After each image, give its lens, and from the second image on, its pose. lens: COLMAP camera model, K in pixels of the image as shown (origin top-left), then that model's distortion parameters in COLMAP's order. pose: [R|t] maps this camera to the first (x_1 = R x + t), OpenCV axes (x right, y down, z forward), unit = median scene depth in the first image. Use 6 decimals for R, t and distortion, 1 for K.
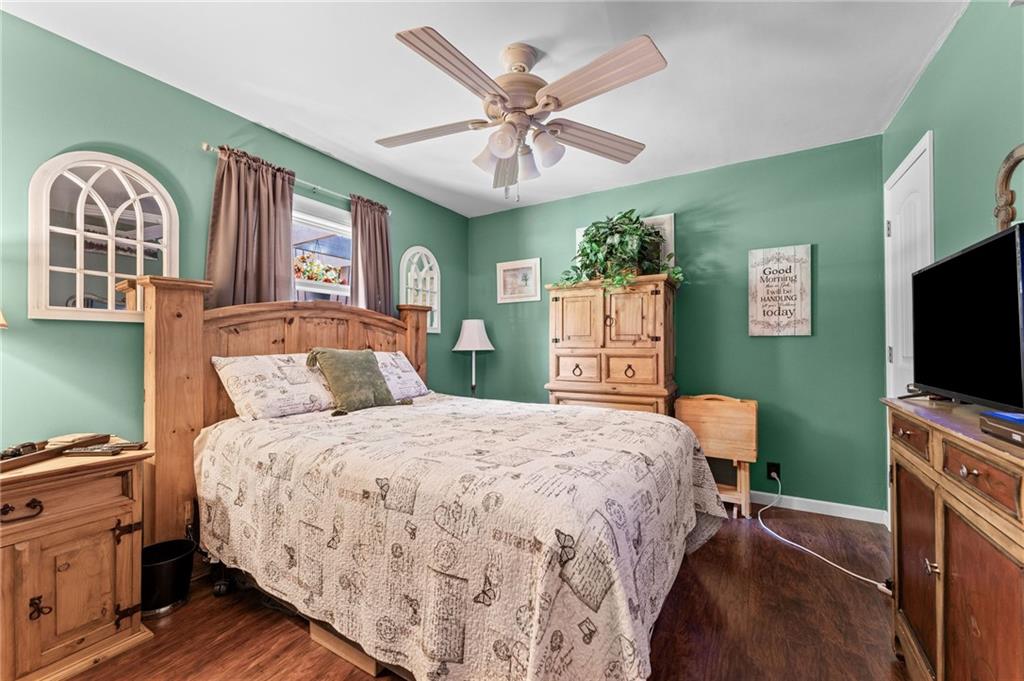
lens RADIAL K [[405.8, 0, 507.7], [0, 405.8, 342.2], [0, 0, 1]] dist [0.001963, -0.000969]
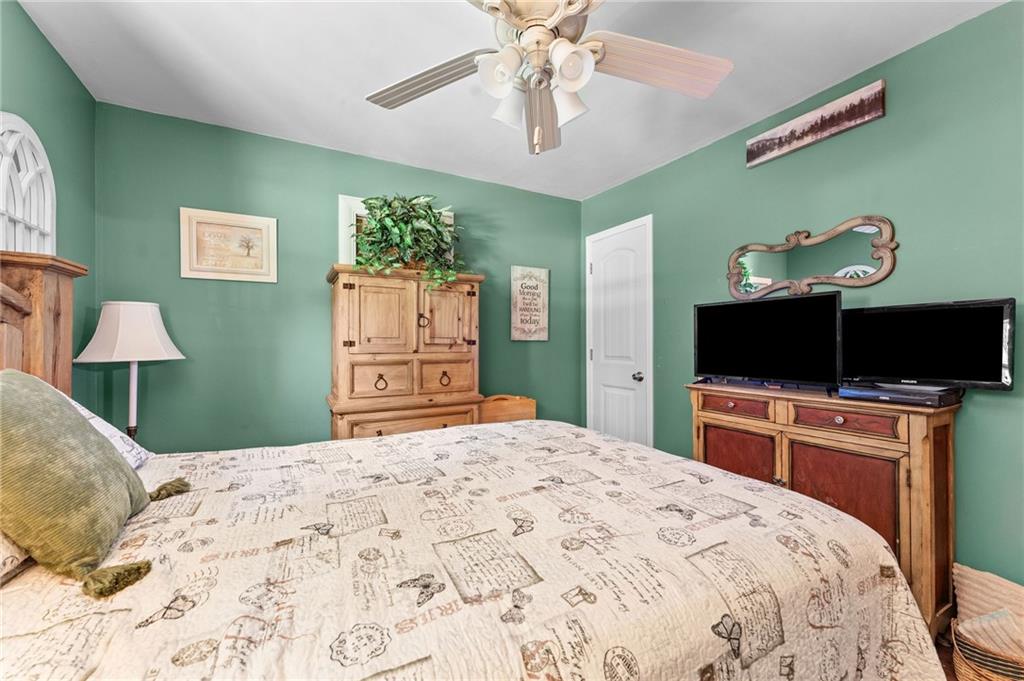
lens RADIAL K [[405.8, 0, 511.7], [0, 405.8, 342.8], [0, 0, 1]] dist [0.001963, -0.000969]
pose [[0.508360, 0.004279, 0.861134, -0.390134], [-0.006608, 0.999978, -0.001068, -0.007066], [-0.861120, -0.005148, 0.508377, 0.422901]]
